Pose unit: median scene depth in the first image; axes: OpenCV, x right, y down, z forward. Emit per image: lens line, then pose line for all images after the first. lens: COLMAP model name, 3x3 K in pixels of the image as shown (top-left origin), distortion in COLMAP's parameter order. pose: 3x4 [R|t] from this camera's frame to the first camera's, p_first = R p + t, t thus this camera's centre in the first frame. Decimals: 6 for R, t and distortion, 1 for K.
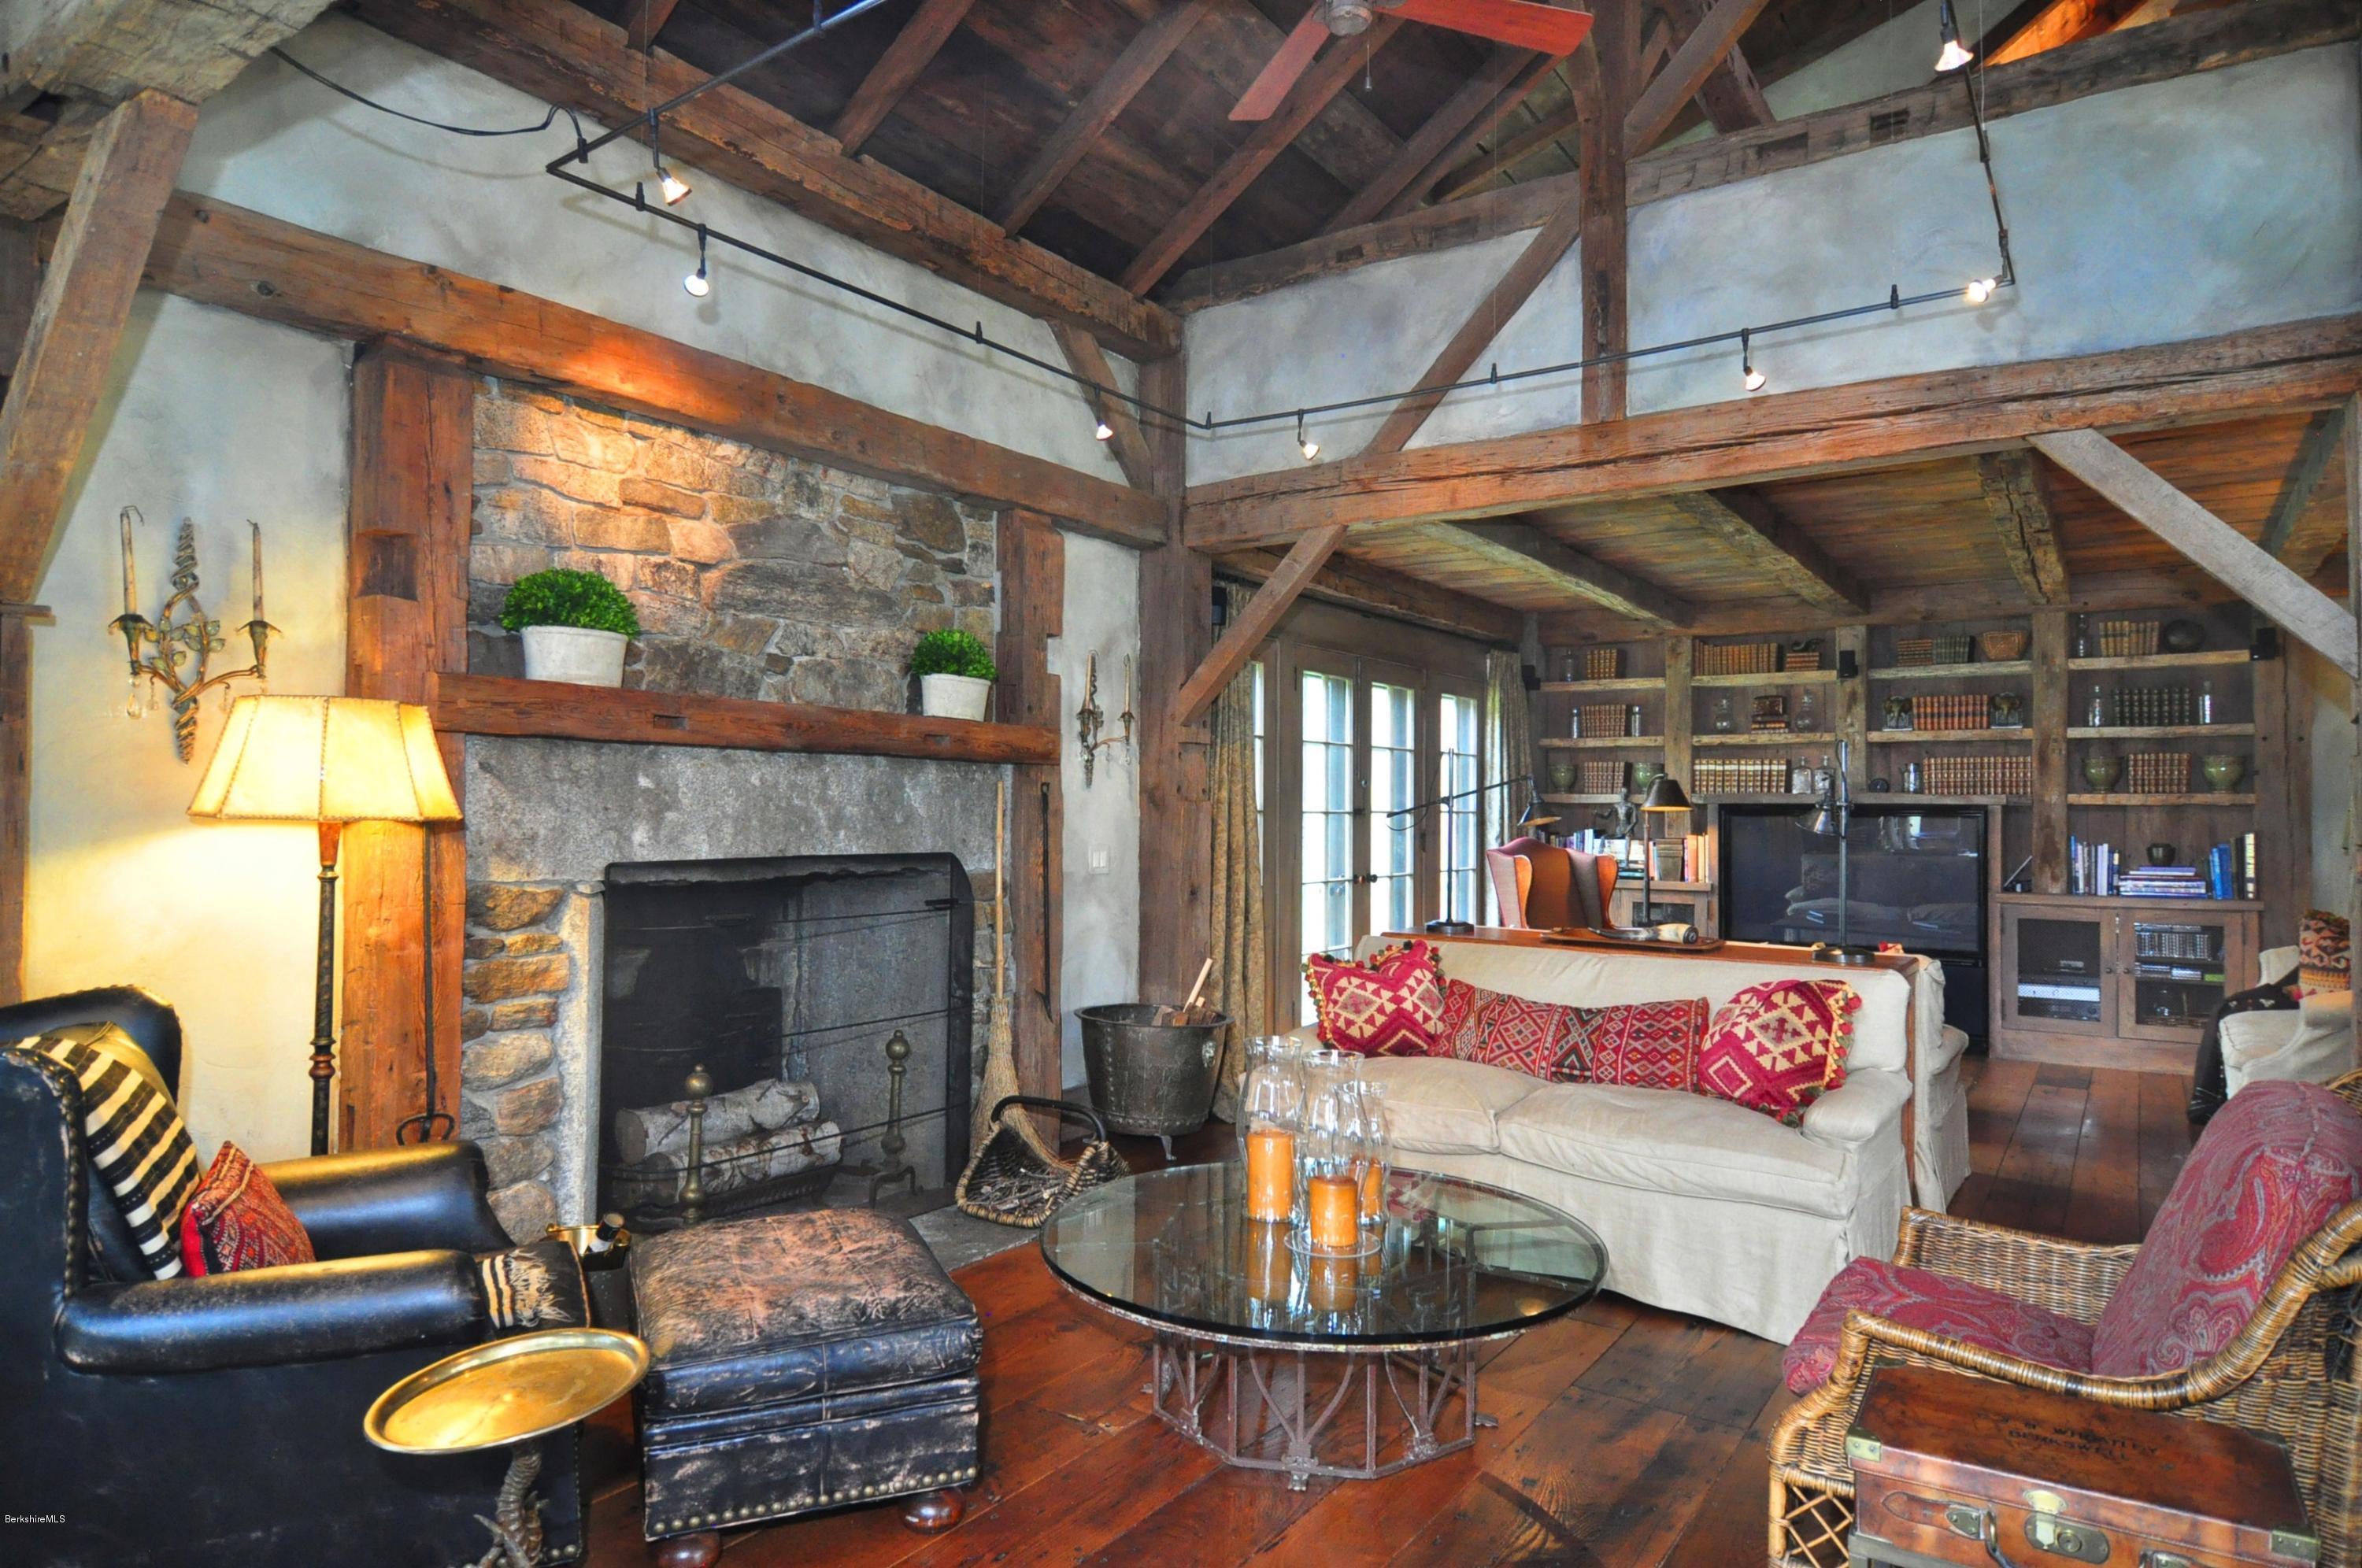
lens RADIAL K [[1422.3, 0, 1177.6], [0, 1422.3, 785.1], [0, 0, 1]] dist [-0.038493, -0.004407]
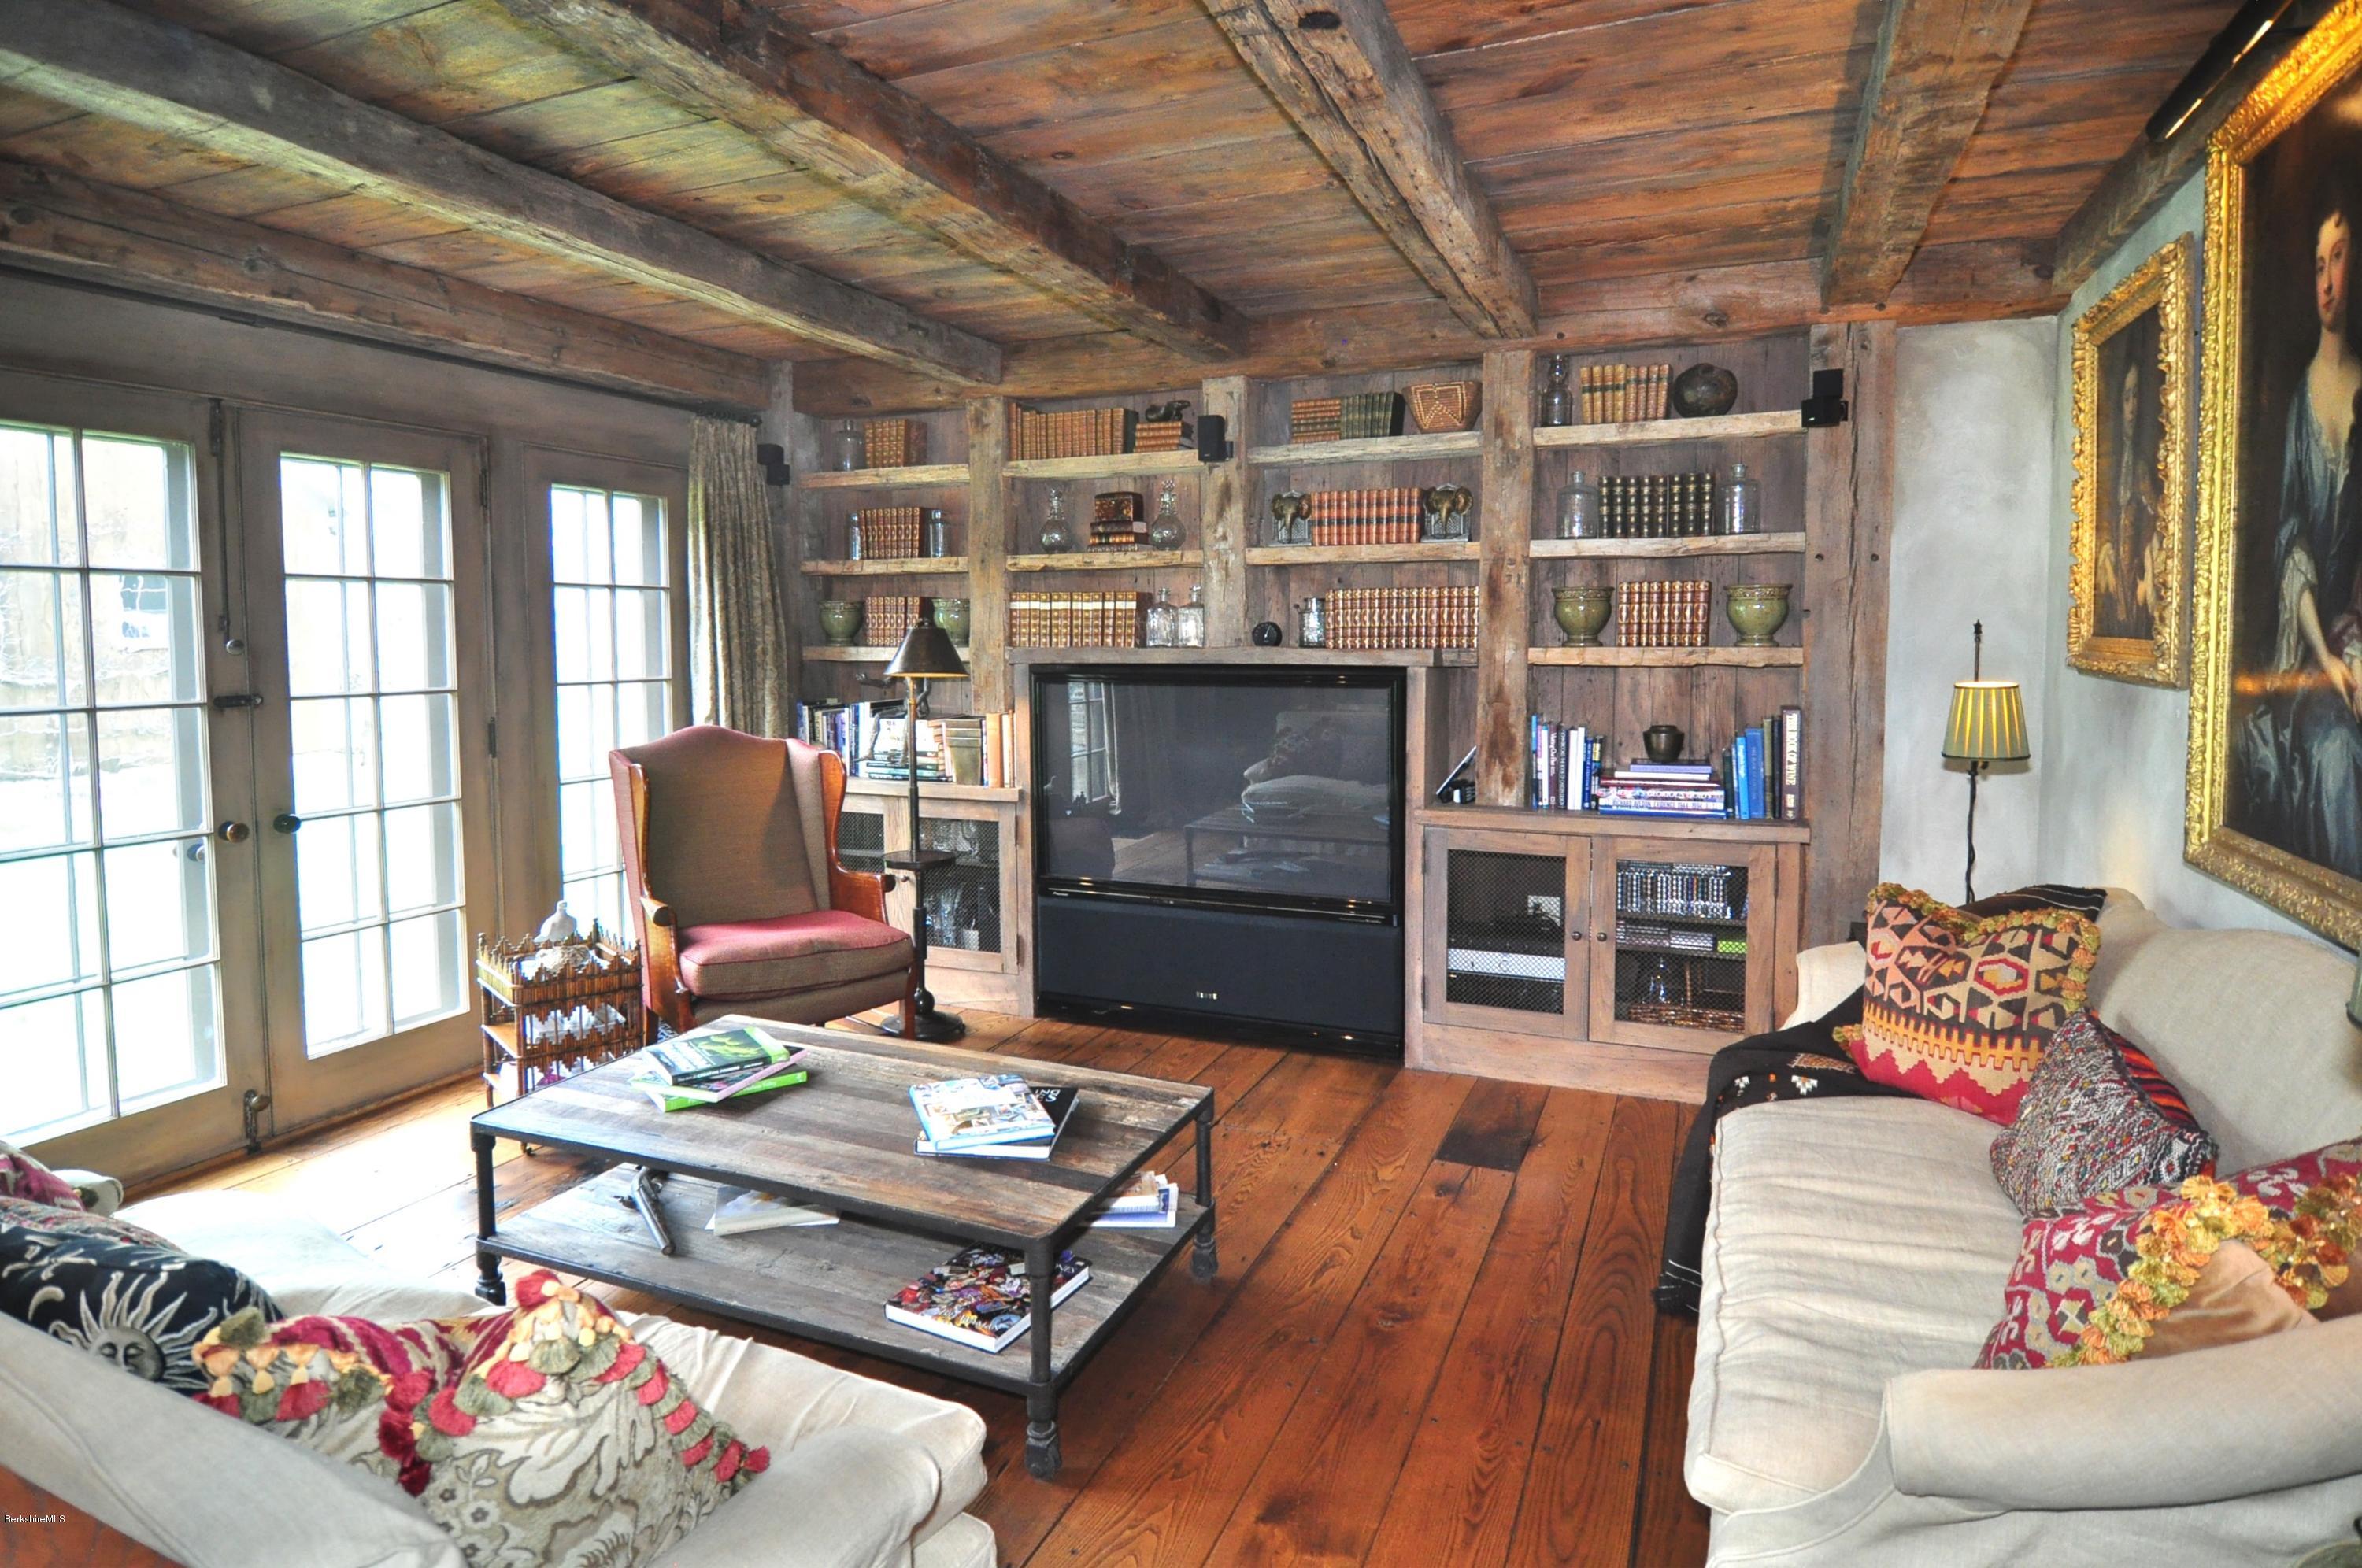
lens RADIAL K [[1264.3, 0, 1191.7], [0, 1264.3, 718.6], [0, 0, 1]] dist [-0.031030, -0.002001]
pose [[0.980224, -0.024418, 0.196380, 0.376669], [0.007273, 0.996133, 0.087557, -0.012363], [-0.197758, -0.084397, 0.976611, 0.476785]]
